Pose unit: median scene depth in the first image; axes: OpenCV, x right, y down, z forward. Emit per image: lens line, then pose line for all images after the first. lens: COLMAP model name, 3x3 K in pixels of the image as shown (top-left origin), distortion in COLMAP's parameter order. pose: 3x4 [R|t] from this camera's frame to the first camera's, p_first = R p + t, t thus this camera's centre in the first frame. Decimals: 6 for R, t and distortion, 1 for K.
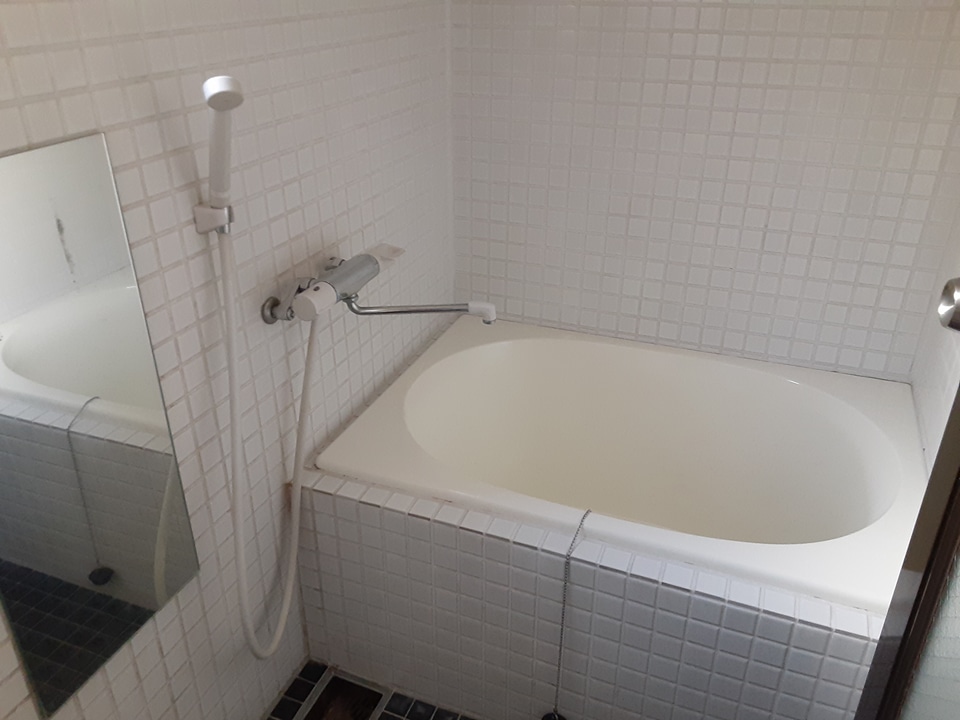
lens RADIAL K [[772.7, 0, 473.4], [0, 772.7, 363.3], [0, 0, 1]] dist [0.124547, -0.206991]
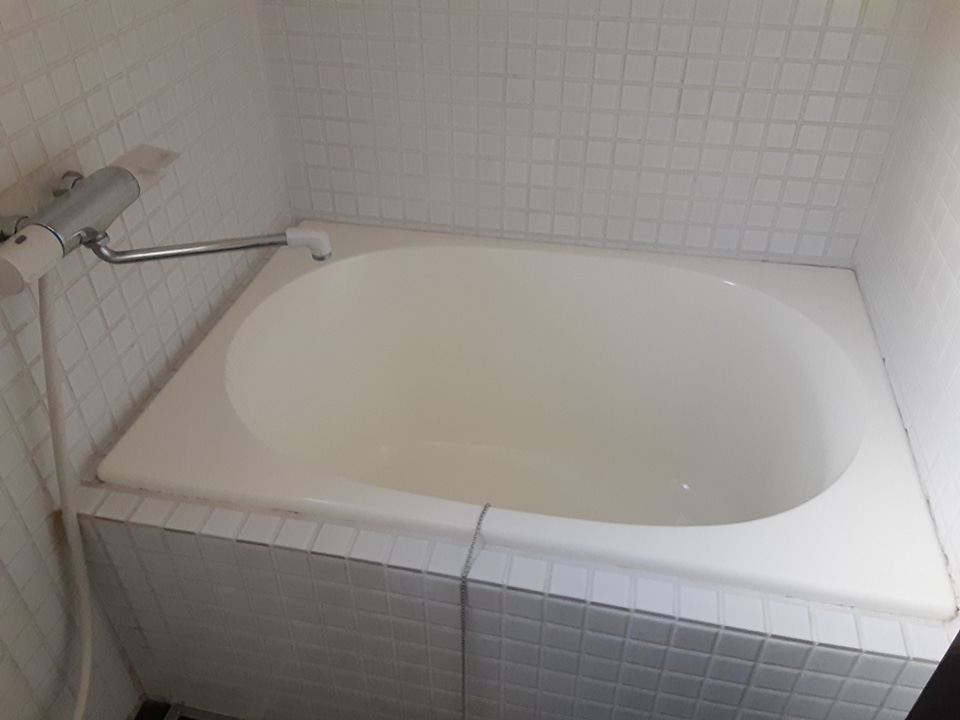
lens RADIAL K [[772.7, 0, 473.4], [0, 772.7, 363.3], [0, 0, 1]] dist [0.124547, -0.206991]
pose [[0.984990, -0.108319, 0.134391, 0.049601], [0.082857, 0.979731, 0.182380, -0.075345], [-0.151422, -0.168507, 0.974000, 0.294338]]
